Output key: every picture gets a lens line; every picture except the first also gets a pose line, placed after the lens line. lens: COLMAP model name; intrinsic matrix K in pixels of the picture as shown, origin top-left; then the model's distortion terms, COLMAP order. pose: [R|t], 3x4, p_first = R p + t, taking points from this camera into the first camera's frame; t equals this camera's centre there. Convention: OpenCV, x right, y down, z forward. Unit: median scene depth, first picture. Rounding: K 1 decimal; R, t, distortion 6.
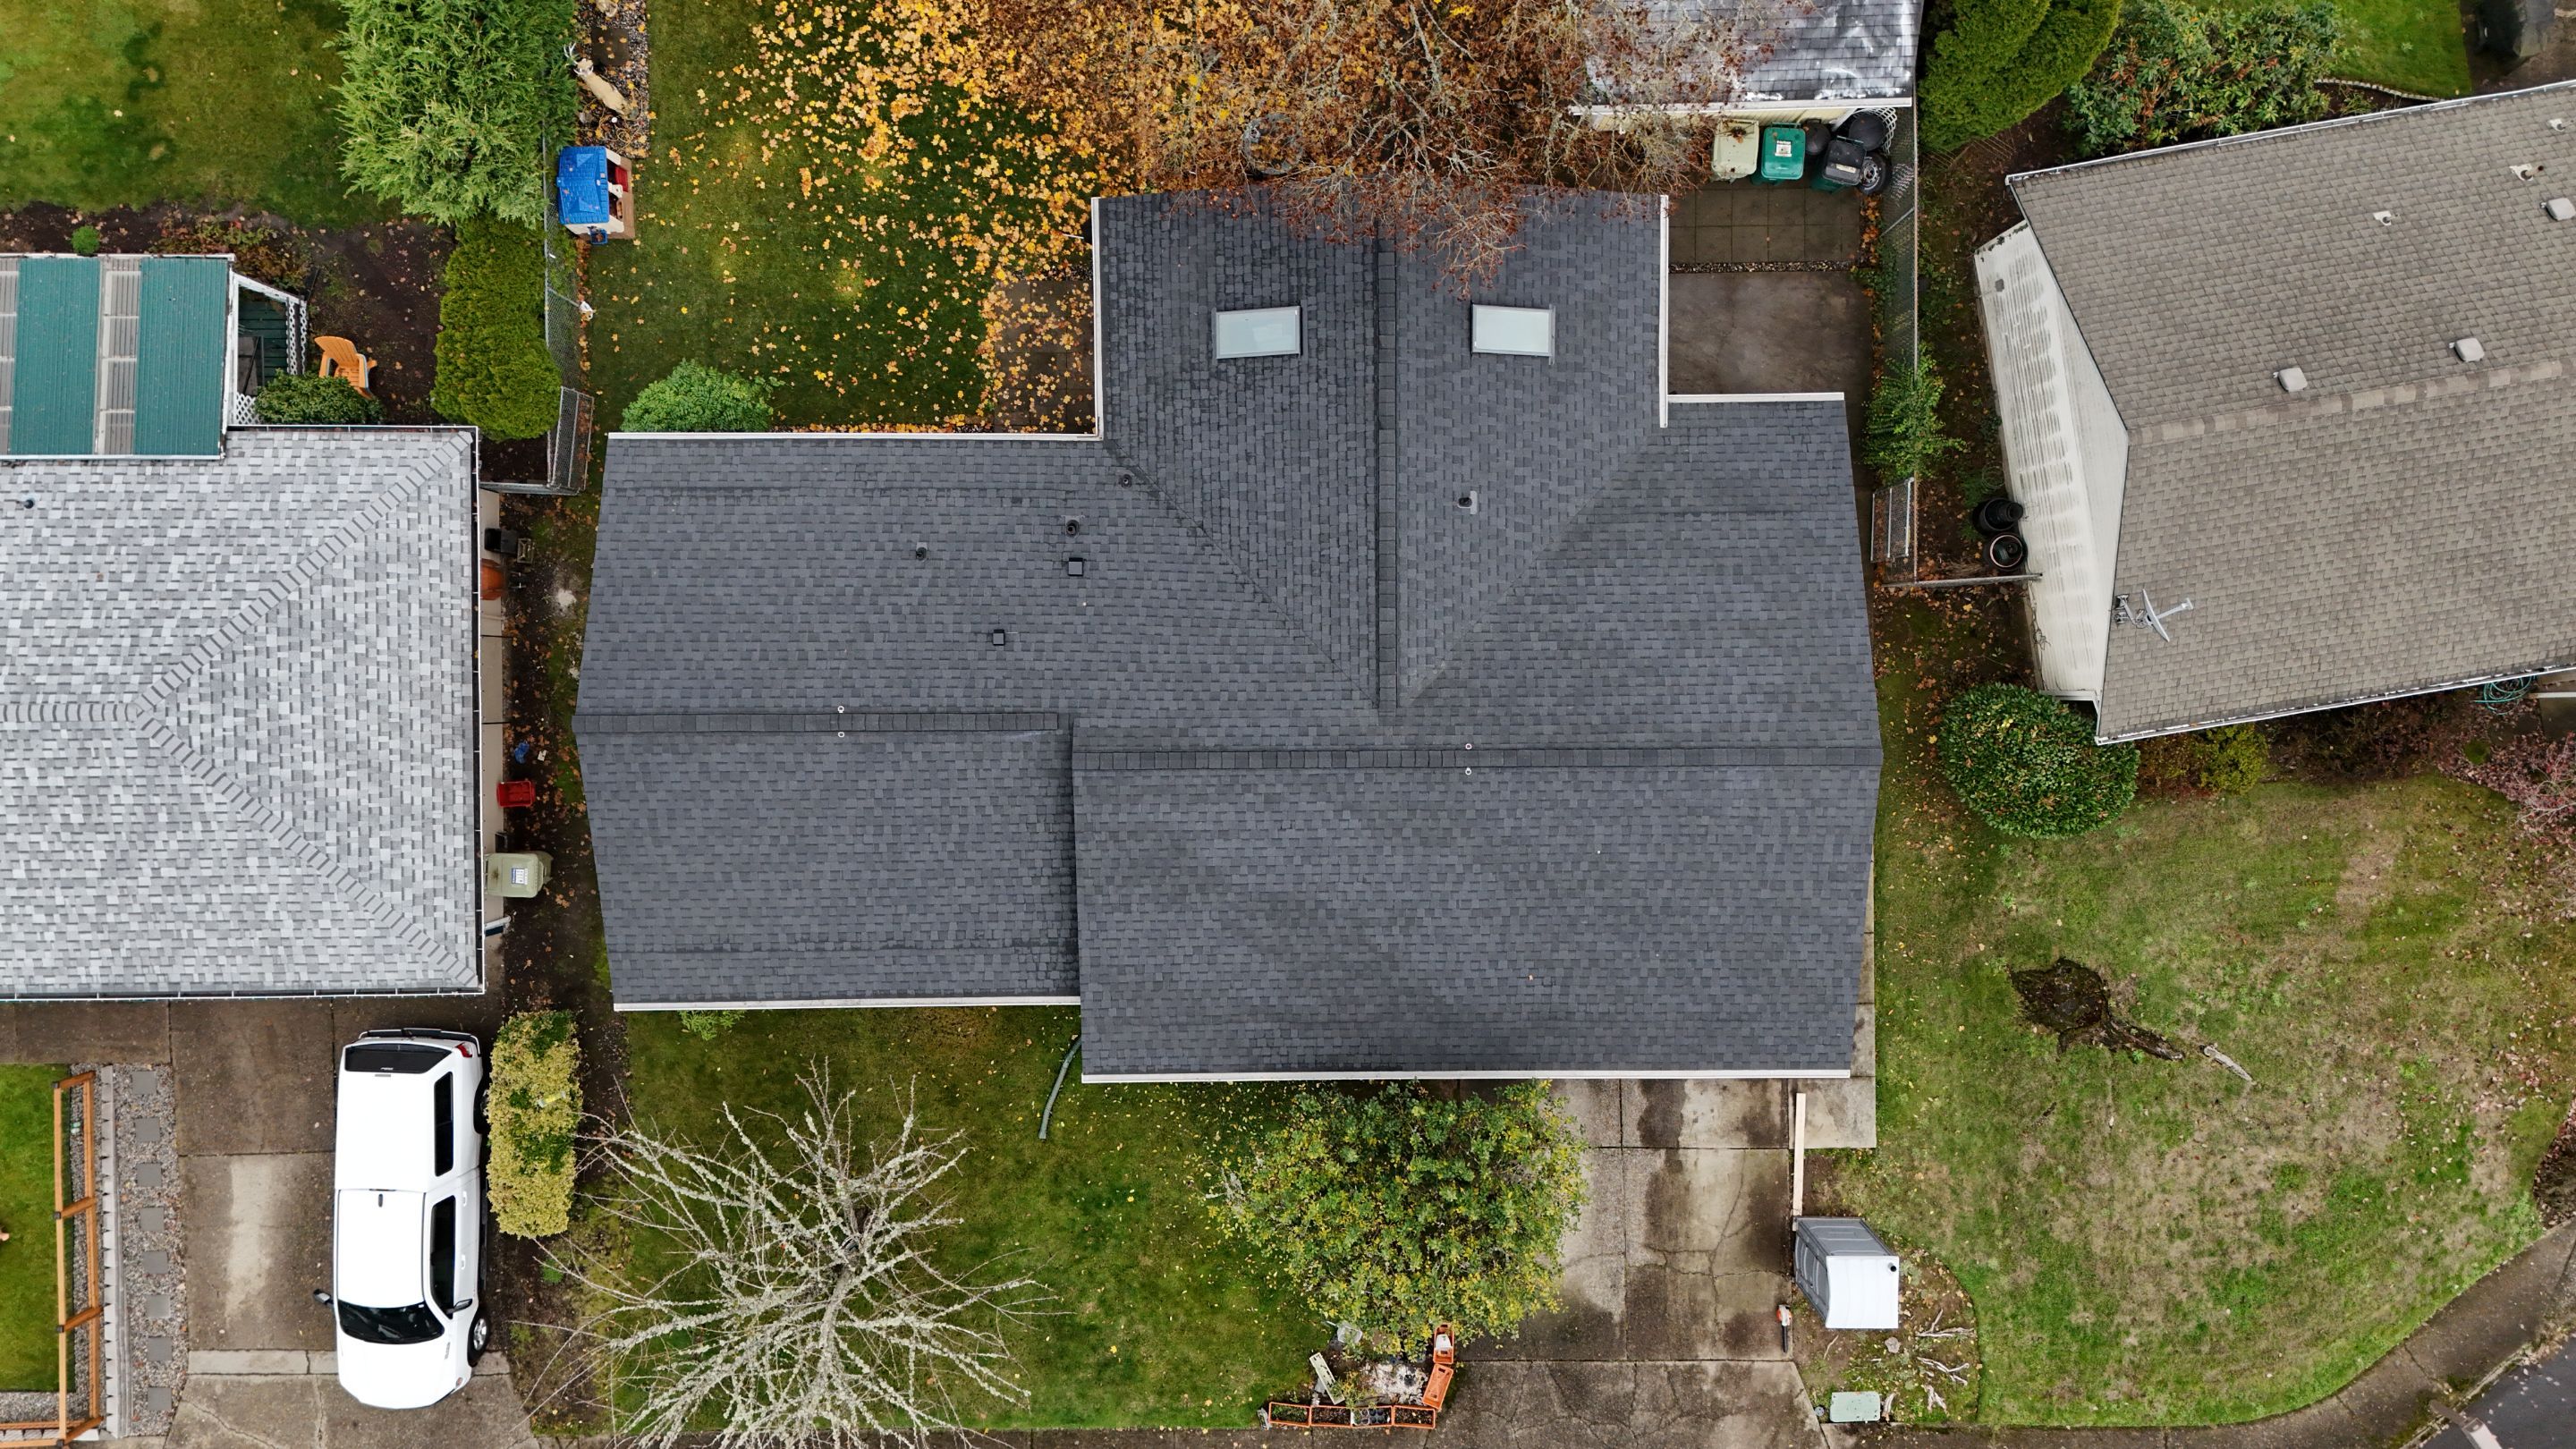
lens RADIAL K [[1873.6, 0, 1288.0], [0, 1873.6, 724.5], [0, 0, 1]] dist [0.121312, -0.220676]
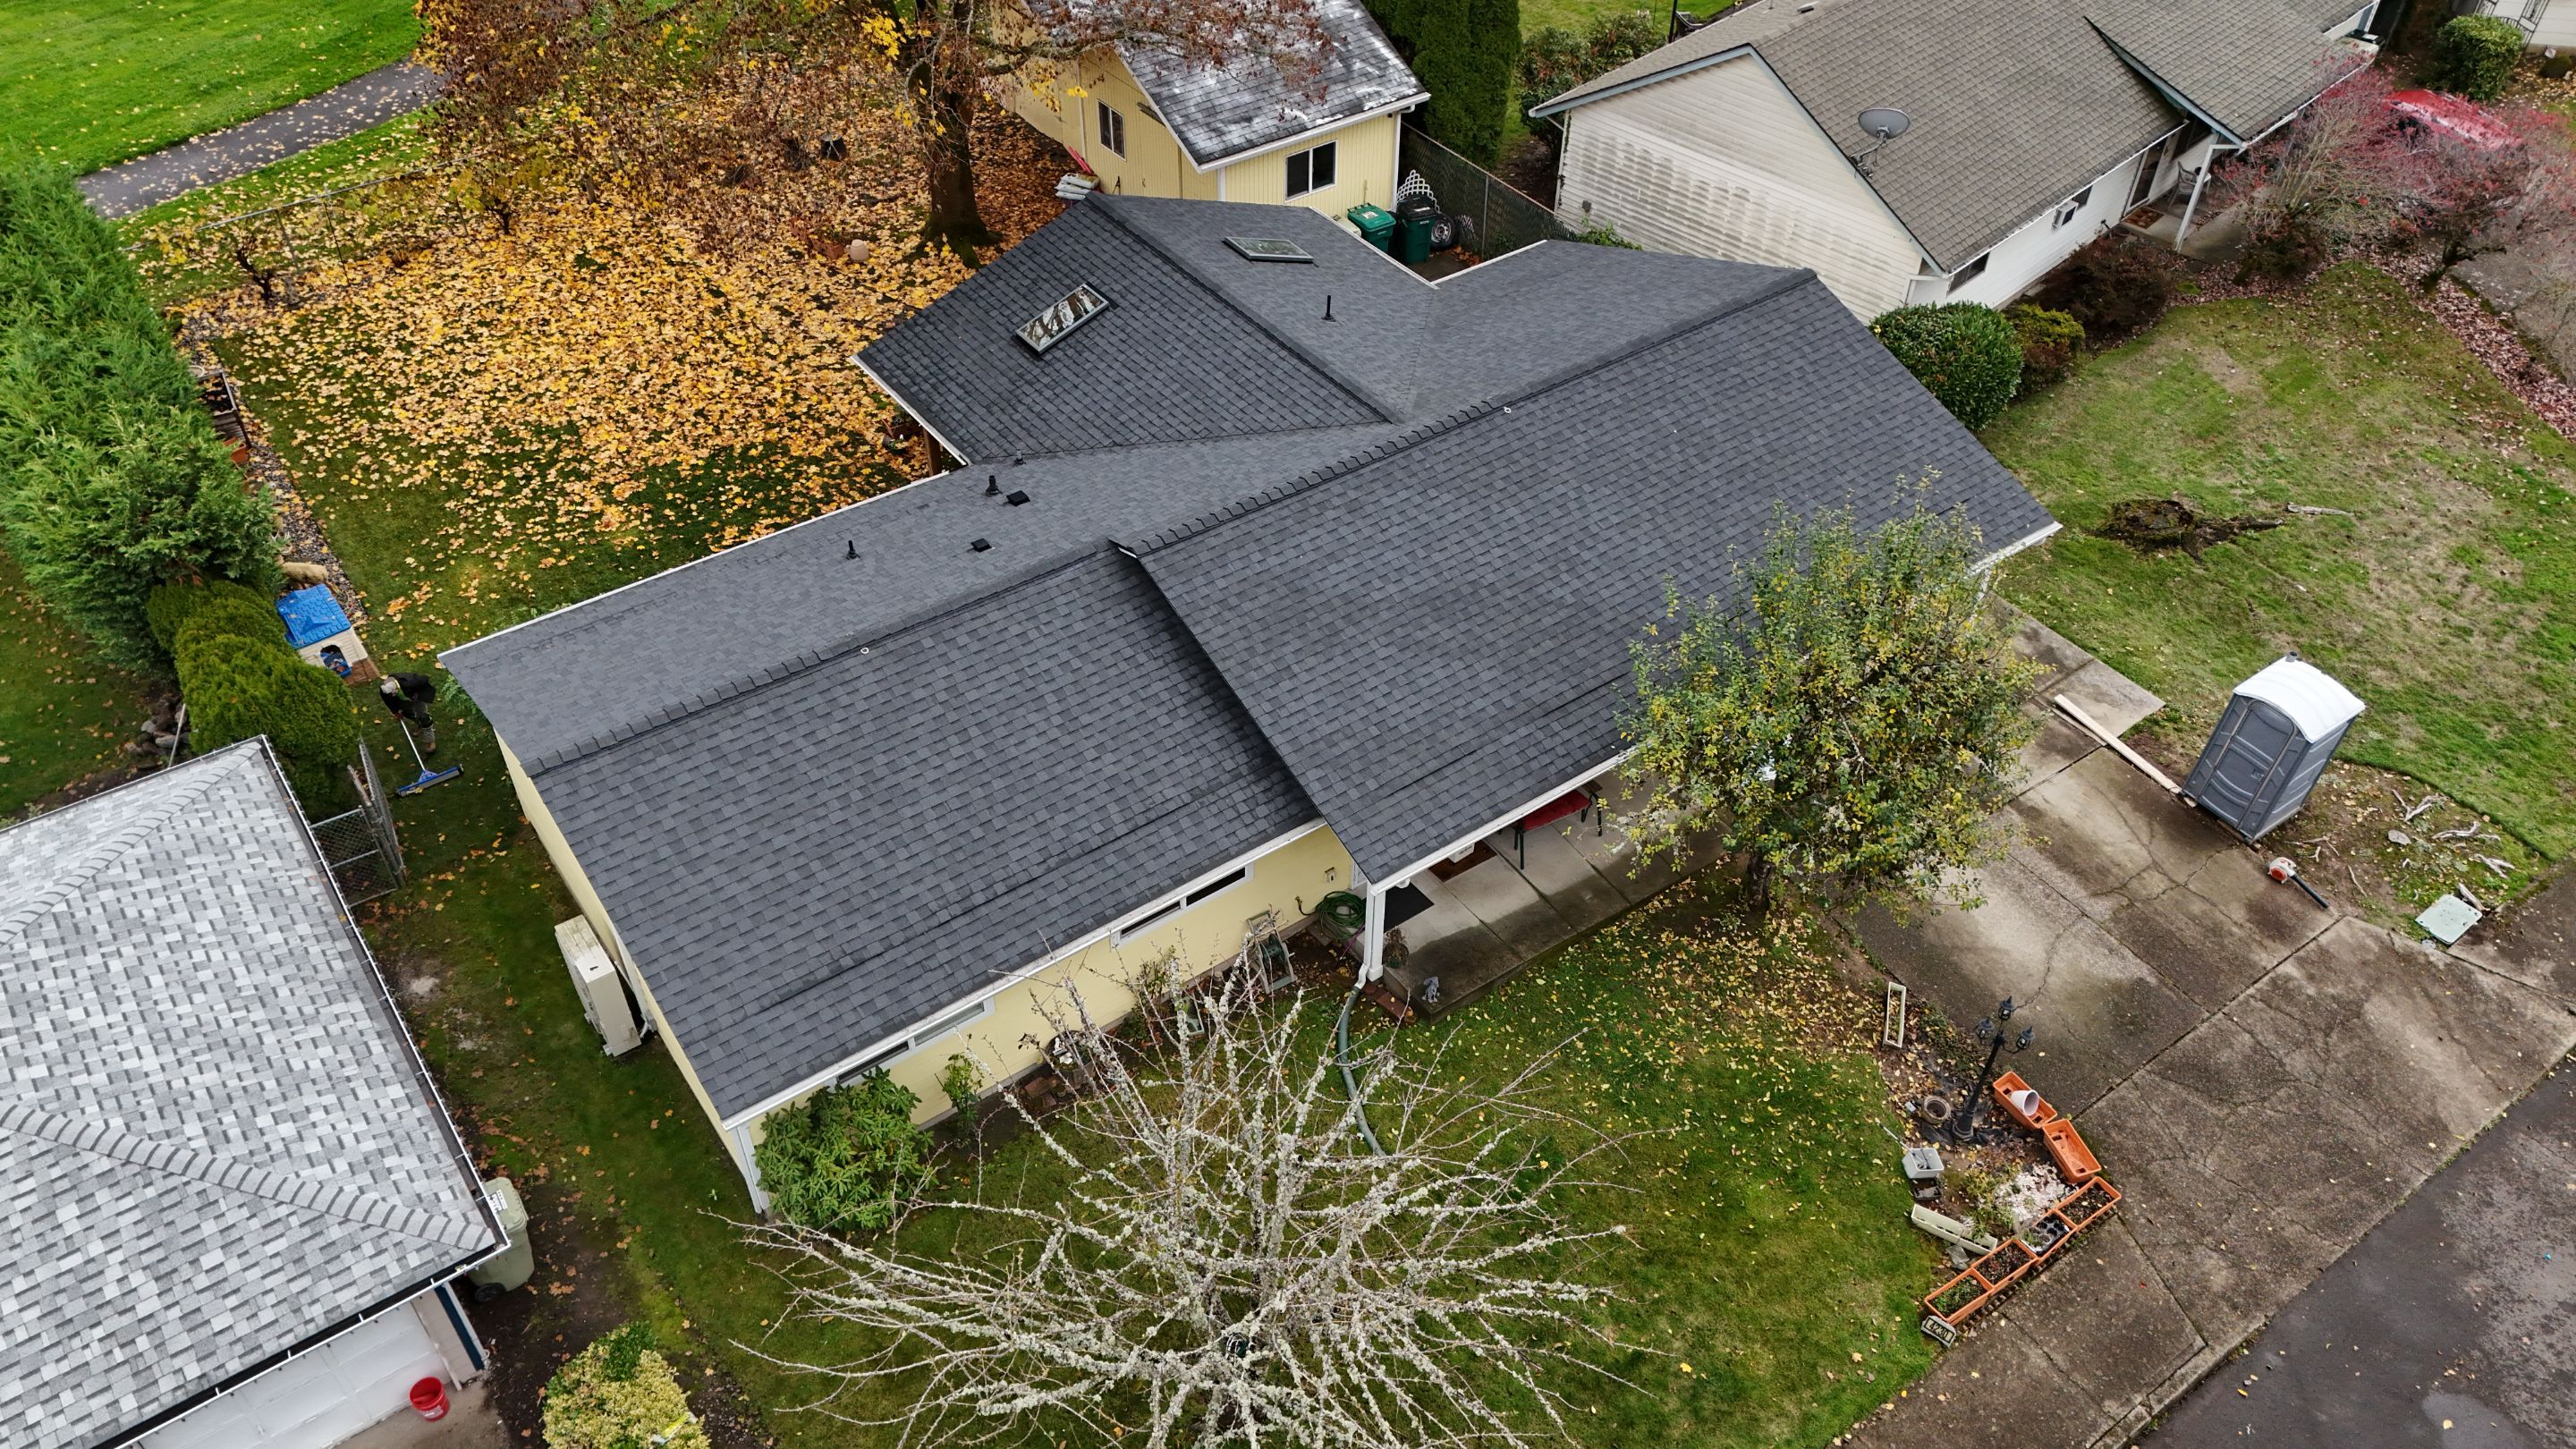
lens RADIAL K [[1872.5, 0, 1288.0], [0, 1872.5, 724.5], [0, 0, 1]] dist [0.104435, -0.141404]
pose [[0.813961, -0.393582, 0.427272, -0.419733], [0.580845, 0.539647, -0.609426, 0.573393], [0.009283, 0.744228, 0.667861, 0.477768]]
